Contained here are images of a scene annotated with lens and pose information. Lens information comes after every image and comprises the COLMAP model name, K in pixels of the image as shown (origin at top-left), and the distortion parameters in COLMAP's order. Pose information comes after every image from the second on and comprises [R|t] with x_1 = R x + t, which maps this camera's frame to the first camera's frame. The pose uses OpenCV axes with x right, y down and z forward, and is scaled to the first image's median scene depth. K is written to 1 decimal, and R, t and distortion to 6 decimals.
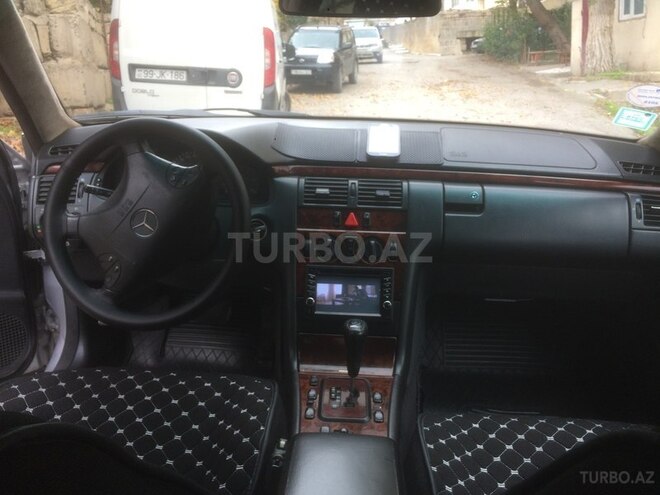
lens RADIAL K [[564.2, 0, 327.8], [0, 564.2, 249.8], [0, 0, 1]] dist [0.080231, -0.113282]
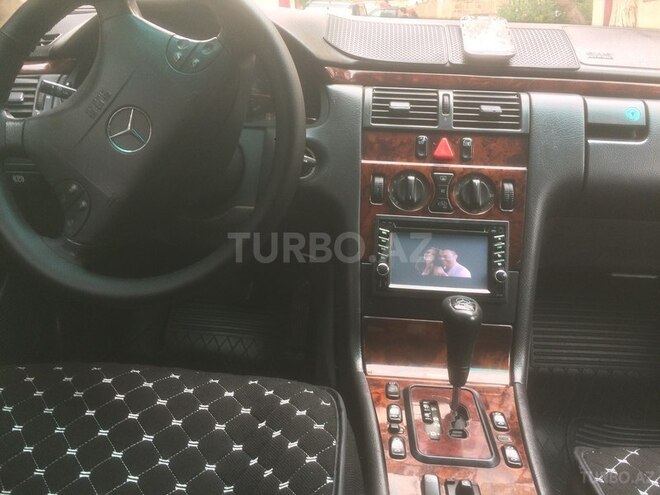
lens RADIAL K [[564.2, 0, 330.9], [0, 564.2, 247.2], [0, 0, 1]] dist [0.080231, -0.113282]
pose [[0.999850, 0.017001, -0.003216, -0.088985], [-0.016934, 0.999659, 0.019877, 0.053365], [0.003553, -0.019820, 0.999797, 0.334652]]
